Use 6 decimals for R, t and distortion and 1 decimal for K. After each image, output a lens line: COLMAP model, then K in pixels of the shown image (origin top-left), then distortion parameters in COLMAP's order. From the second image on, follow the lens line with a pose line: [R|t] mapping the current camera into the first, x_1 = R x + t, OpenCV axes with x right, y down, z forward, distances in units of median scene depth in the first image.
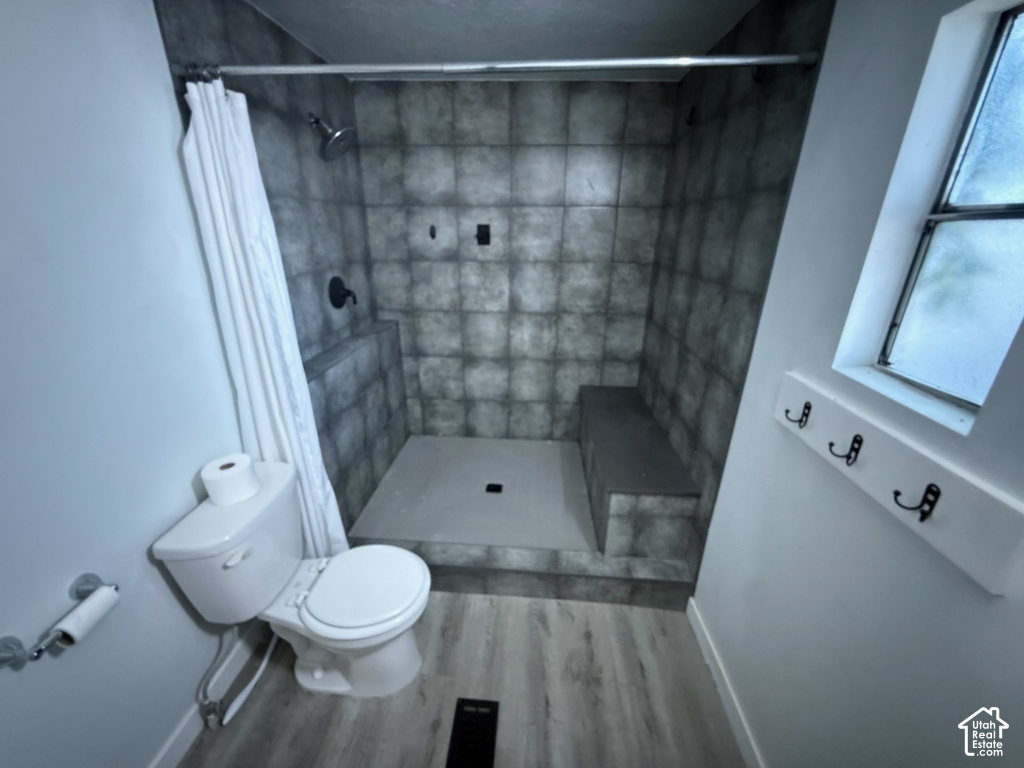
lens RADIAL K [[402.6, 0, 512.0], [0, 402.6, 384.0], [0, 0, 1]] dist [0.000210, -0.000196]
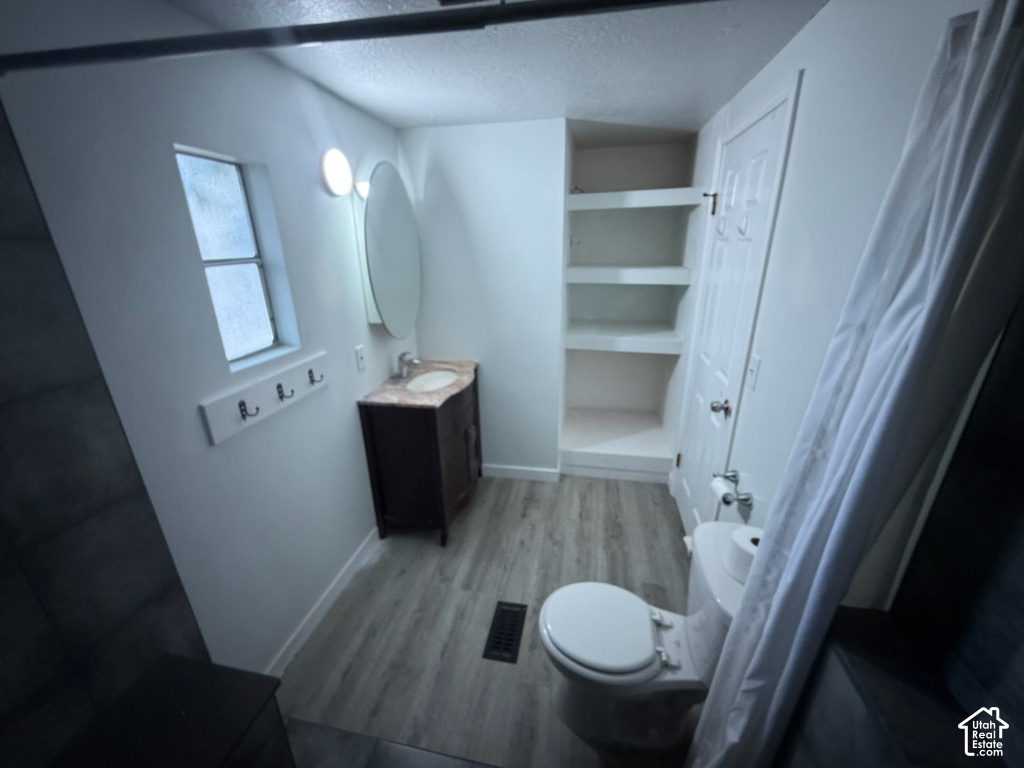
lens RADIAL K [[402.6, 0, 512.0], [0, 402.6, 384.0], [0, 0, 1]] dist [0.000210, -0.000196]
pose [[-0.990766, -0.050500, 0.125830, -0.190121], [0.044723, 0.754387, 0.654905, -0.503404], [-0.127997, 0.654485, -0.745162, 1.114481]]
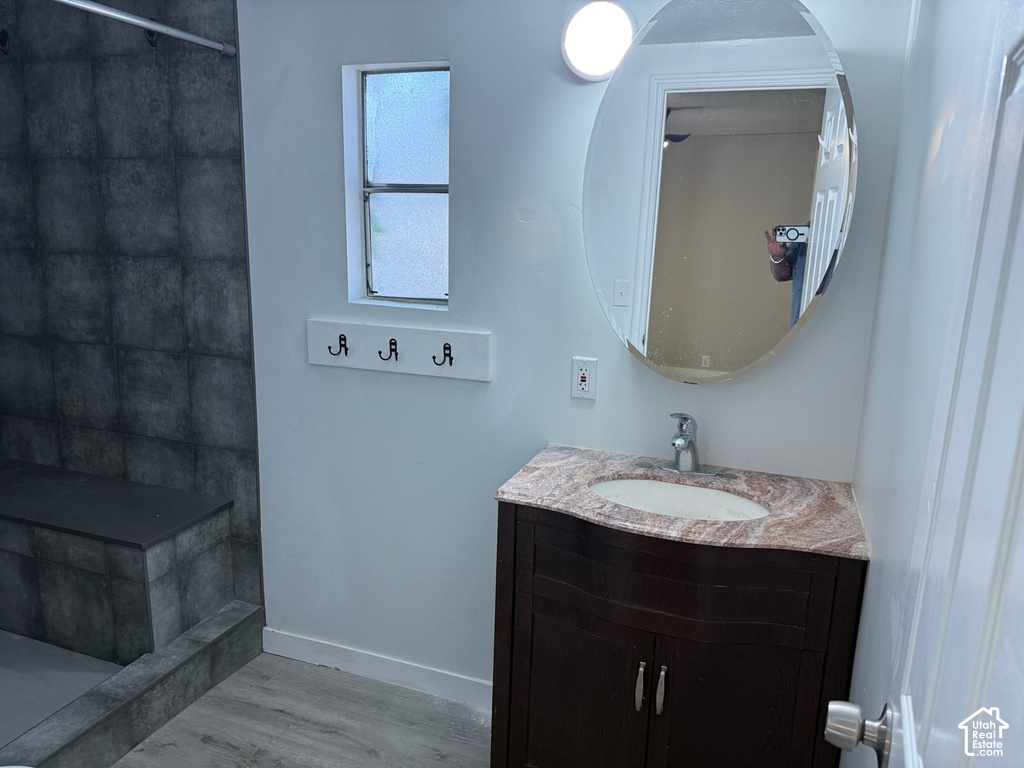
lens RADIAL K [[720.5, 0, 506.3], [0, 720.5, 377.1], [0, 0, 1]] dist [0.064749, -0.114386]
pose [[0.290606, -0.202298, 0.935213, -0.704561], [0.327408, 0.939419, 0.101470, 0.064189], [-0.899084, 0.276709, 0.339234, -0.086054]]
